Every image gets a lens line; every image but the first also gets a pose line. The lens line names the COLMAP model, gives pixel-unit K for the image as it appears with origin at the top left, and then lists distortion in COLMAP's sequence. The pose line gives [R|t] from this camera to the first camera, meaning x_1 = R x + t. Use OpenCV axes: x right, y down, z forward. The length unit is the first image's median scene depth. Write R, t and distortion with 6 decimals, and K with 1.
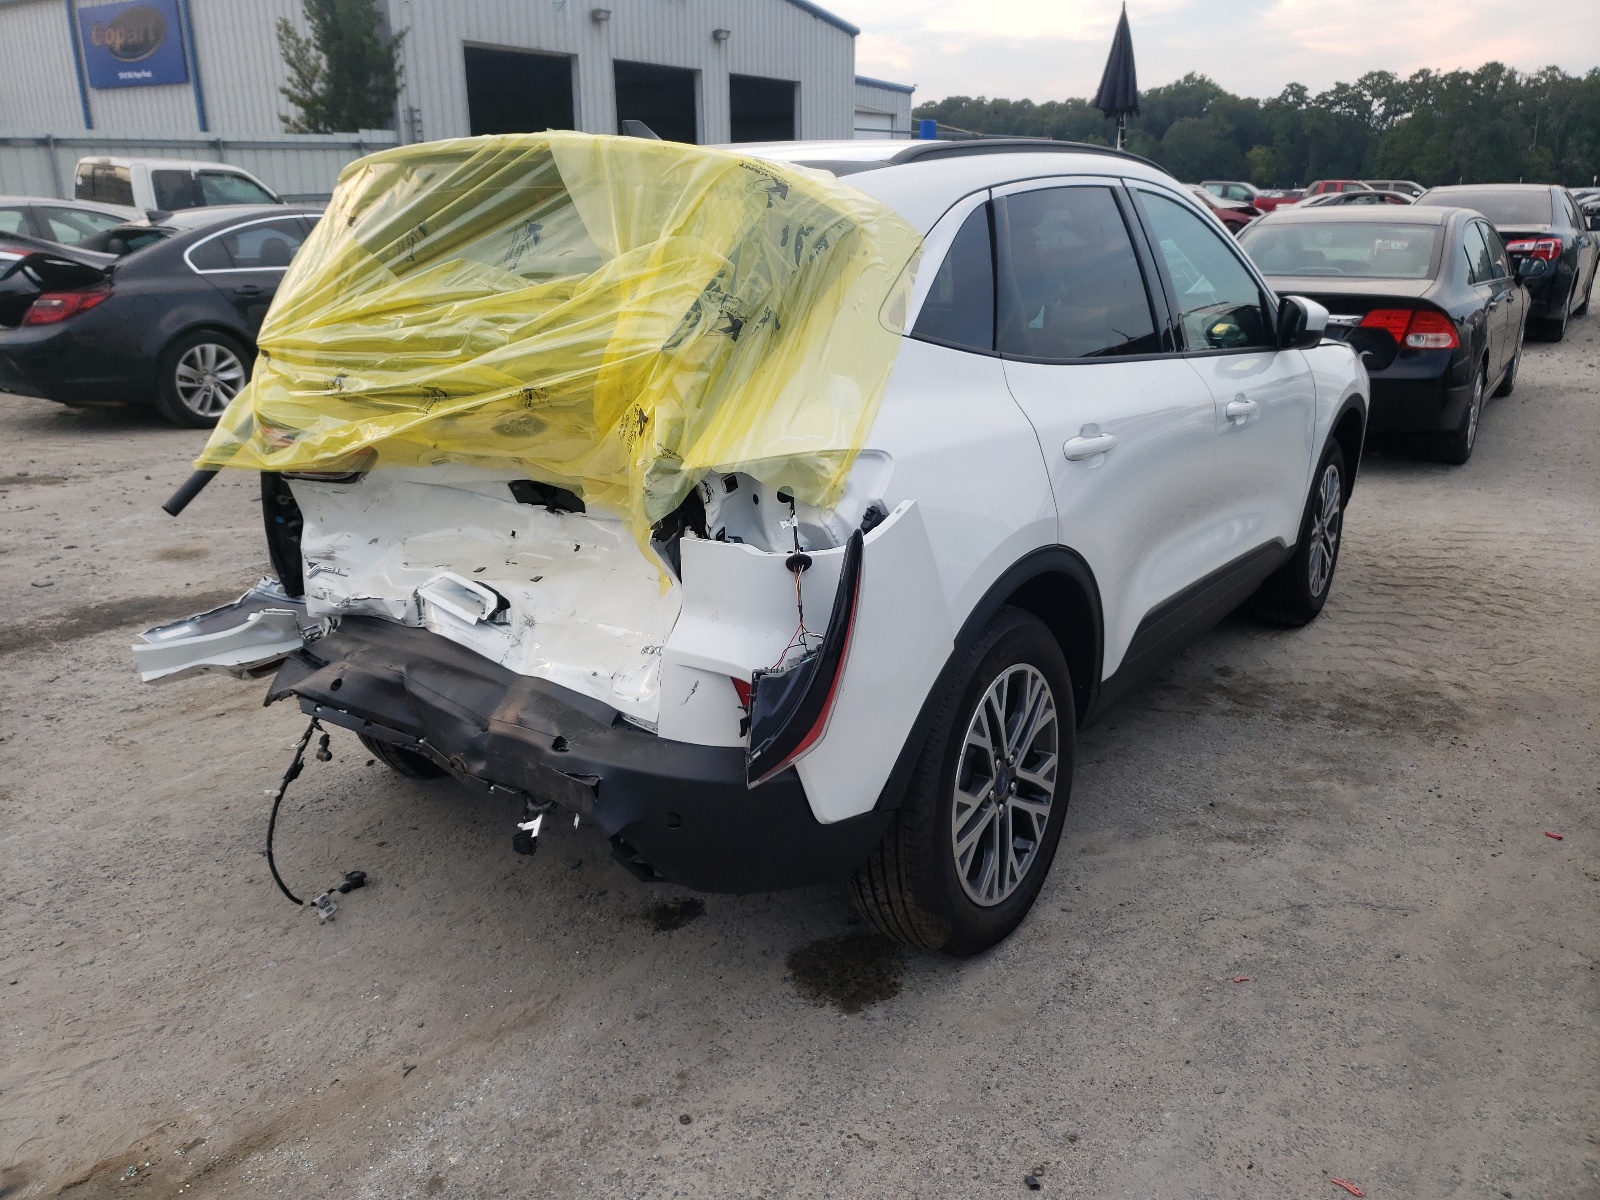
lens RADIAL K [[1279.5, 0, 800.0], [0, 1279.5, 600.0], [0, 0, 1]] dist [0.013558, 0.004938]
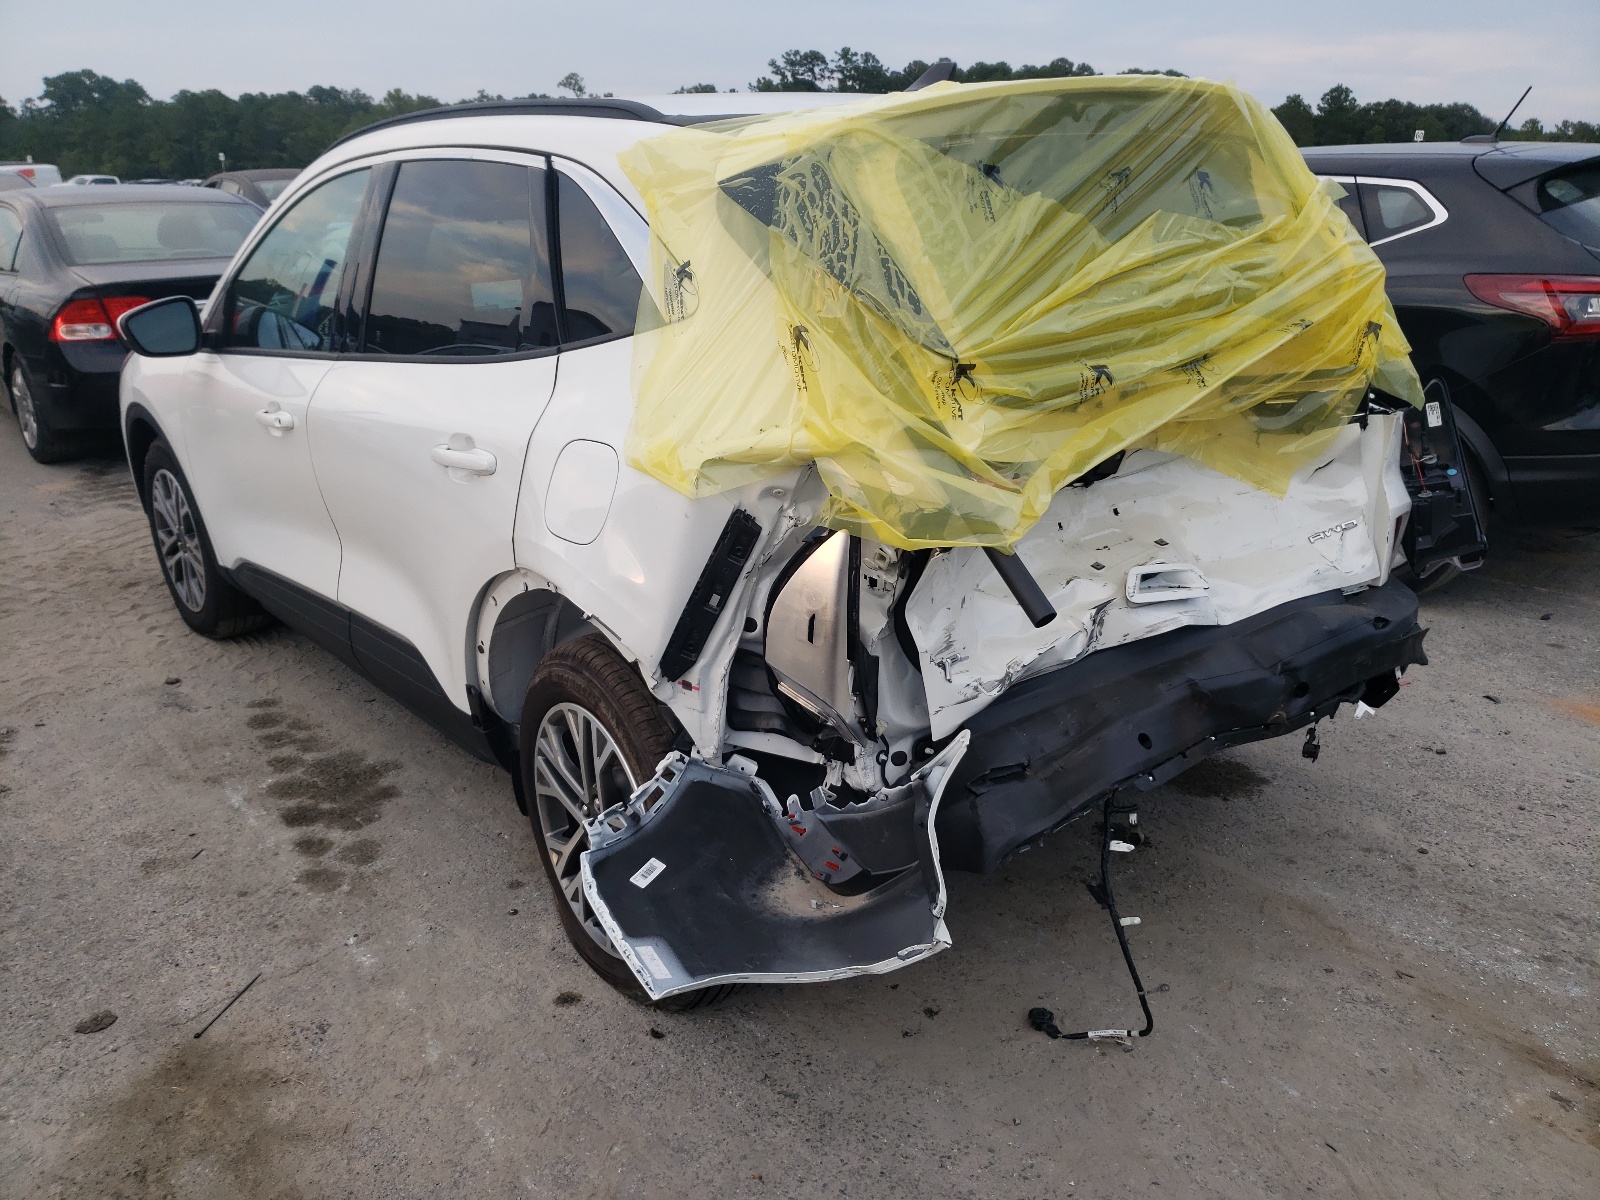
lens RADIAL K [[1213.1, 0, 800.0], [0, 1213.1, 600.0], [0, 0, 1]] dist [-0.007385, -0.008654]
pose [[0.283014, -0.313064, 0.906584, -1.137213], [0.302125, 0.926207, 0.225524, -0.267933], [-0.910288, 0.210074, 0.356714, 0.938666]]
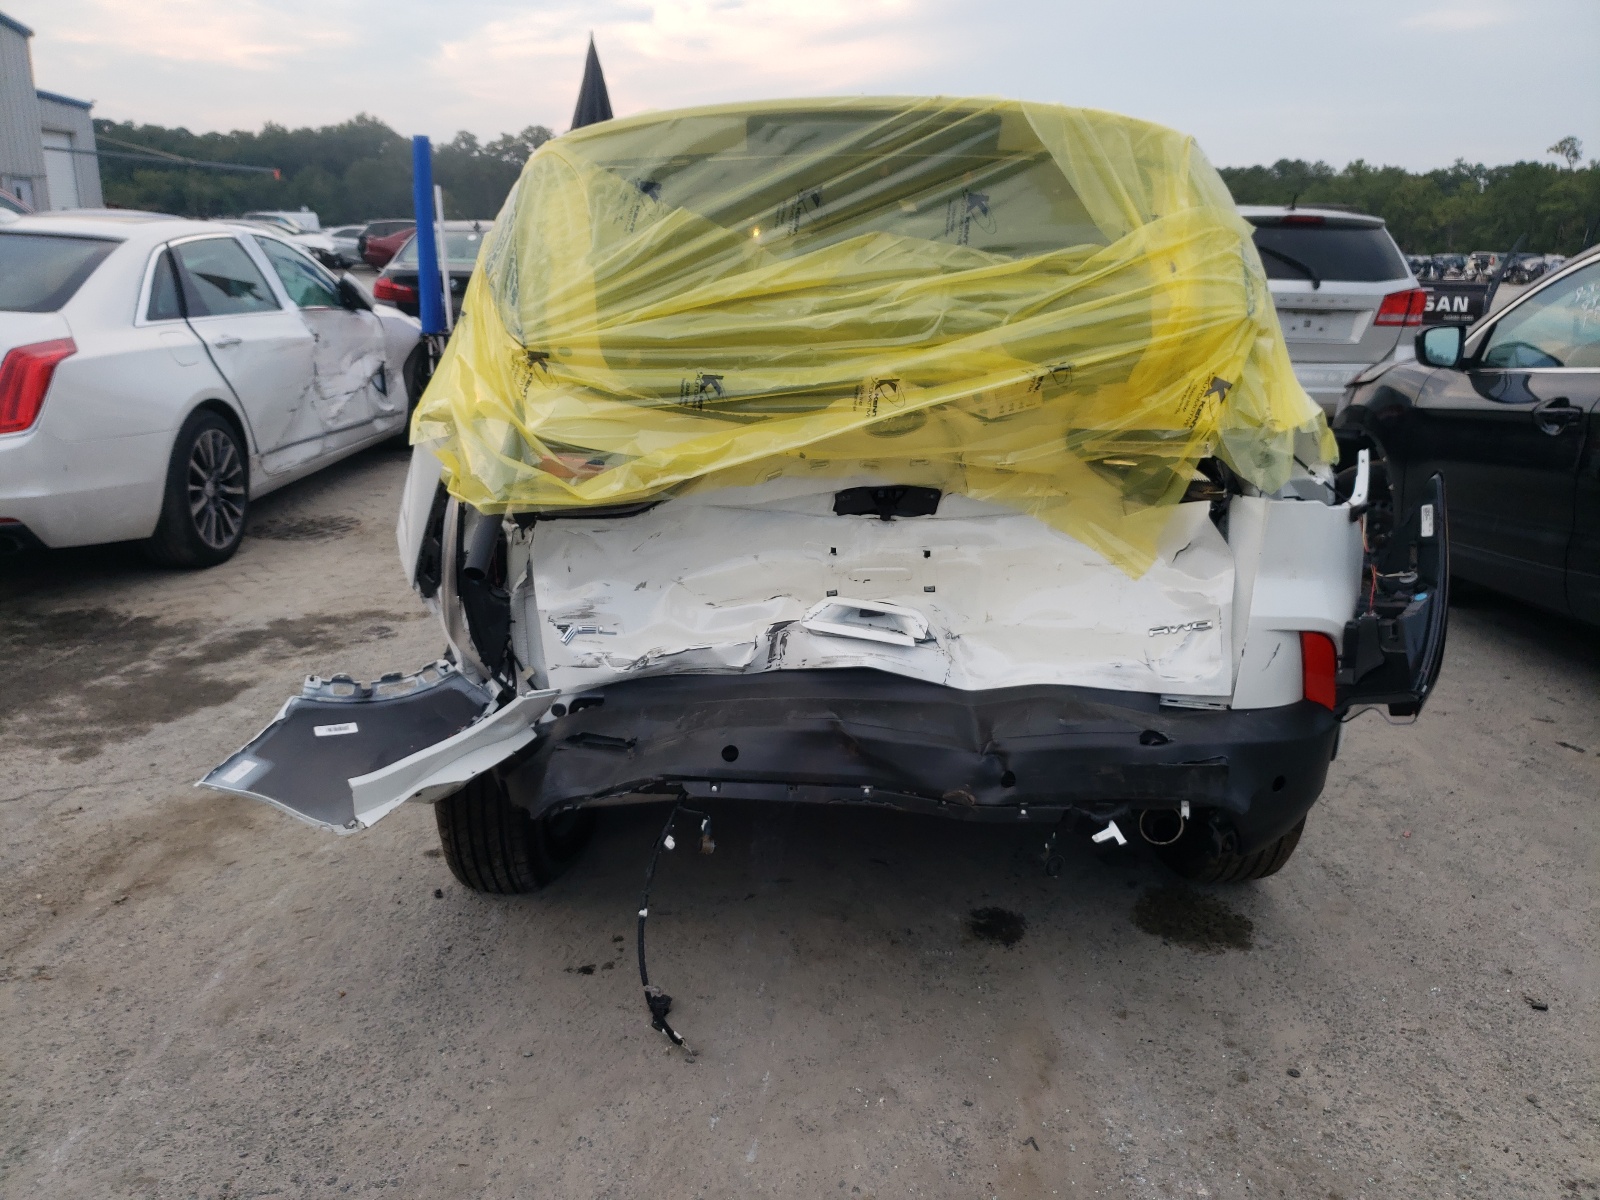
lens RADIAL K [[1245.2, 0, 800.5], [0, 1245.2, 626.5], [0, 0, 1]] dist [0.017734, 0.004641]
pose [[0.816964, -0.155377, 0.555362, -0.782728], [0.157311, 0.986542, 0.044600, -0.044819], [-0.554818, 0.050928, 0.830412, 0.320465]]
